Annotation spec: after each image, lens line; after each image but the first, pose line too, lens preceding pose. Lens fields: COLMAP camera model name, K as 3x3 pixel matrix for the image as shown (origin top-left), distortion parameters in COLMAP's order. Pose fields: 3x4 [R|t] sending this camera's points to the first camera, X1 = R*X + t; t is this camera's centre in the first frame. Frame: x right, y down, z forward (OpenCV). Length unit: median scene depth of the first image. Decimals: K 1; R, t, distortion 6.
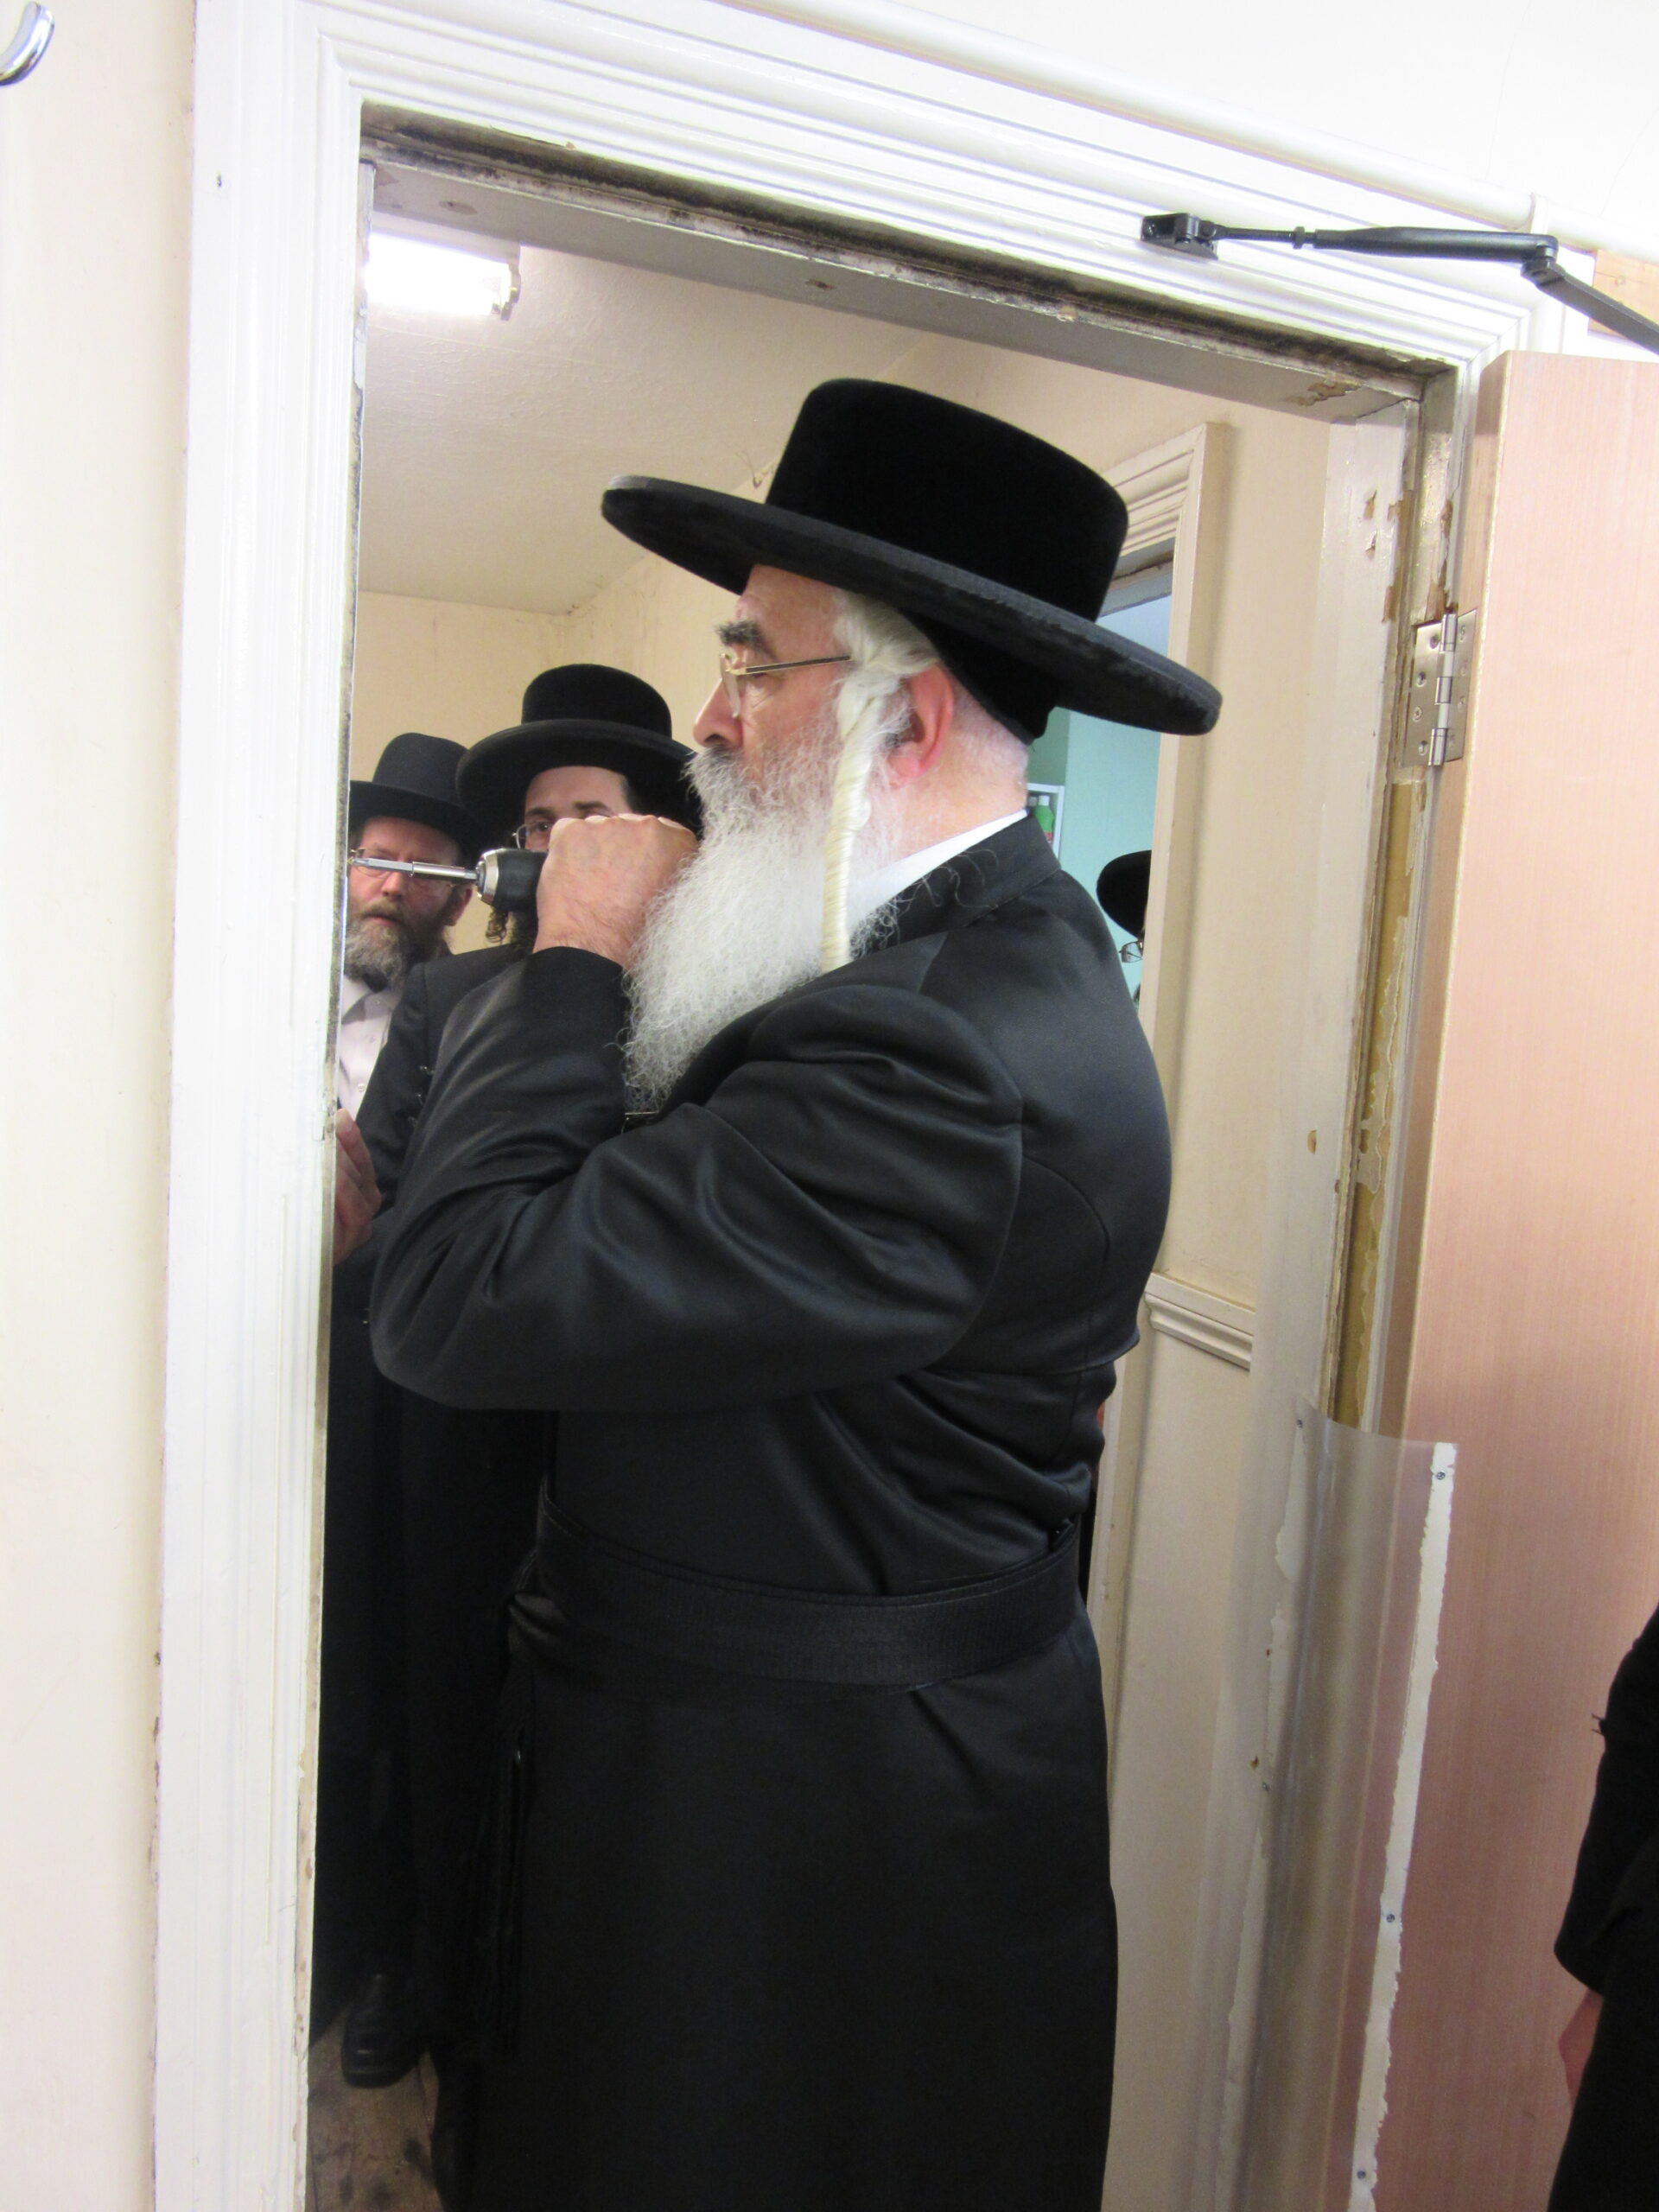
lens RADIAL K [[1670.5, 0, 827.1], [0, 1670.5, 1121.7], [0, 0, 1]] dist [-0.029521, 0.026467]
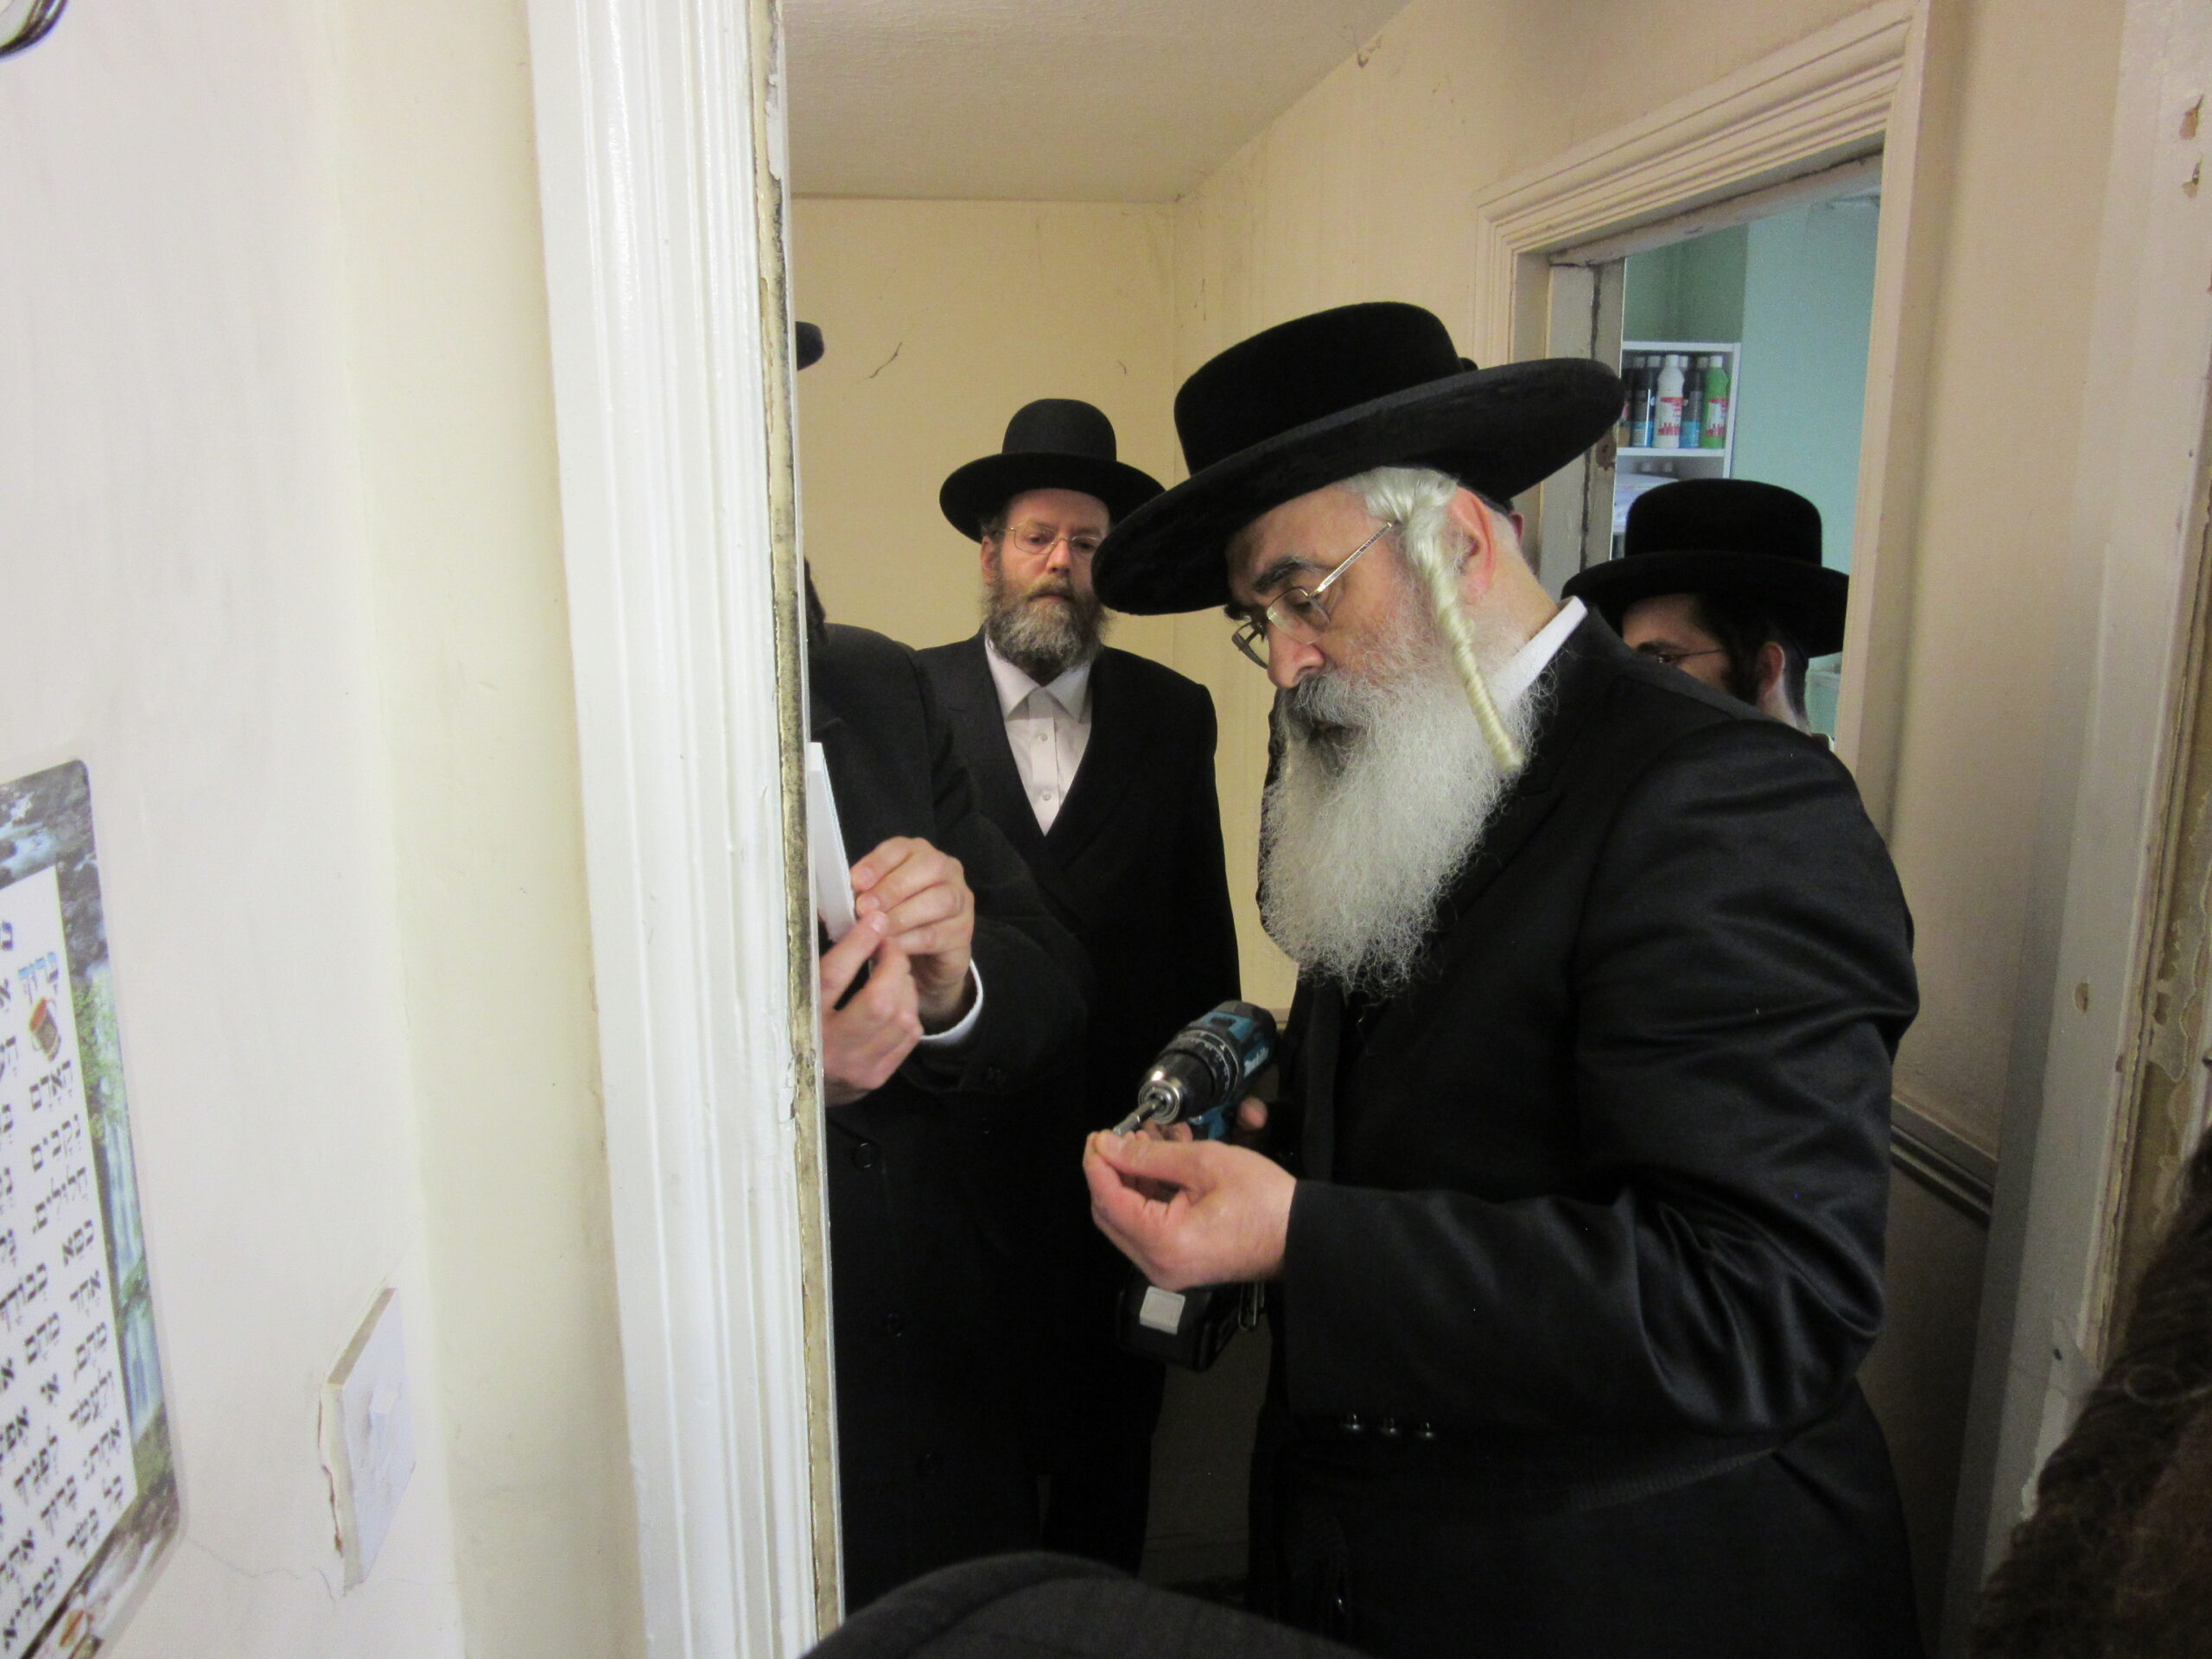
lens RADIAL K [[1670.5, 0, 1092.1], [0, 1670.5, 844.1], [0, 0, 1]] dist [-0.029521, 0.026467]
pose [[0.972504, -0.018547, -0.232145, 0.033382], [0.042640, 0.994153, 0.099201, -0.162163], [0.228947, -0.106372, 0.967609, 0.192607]]
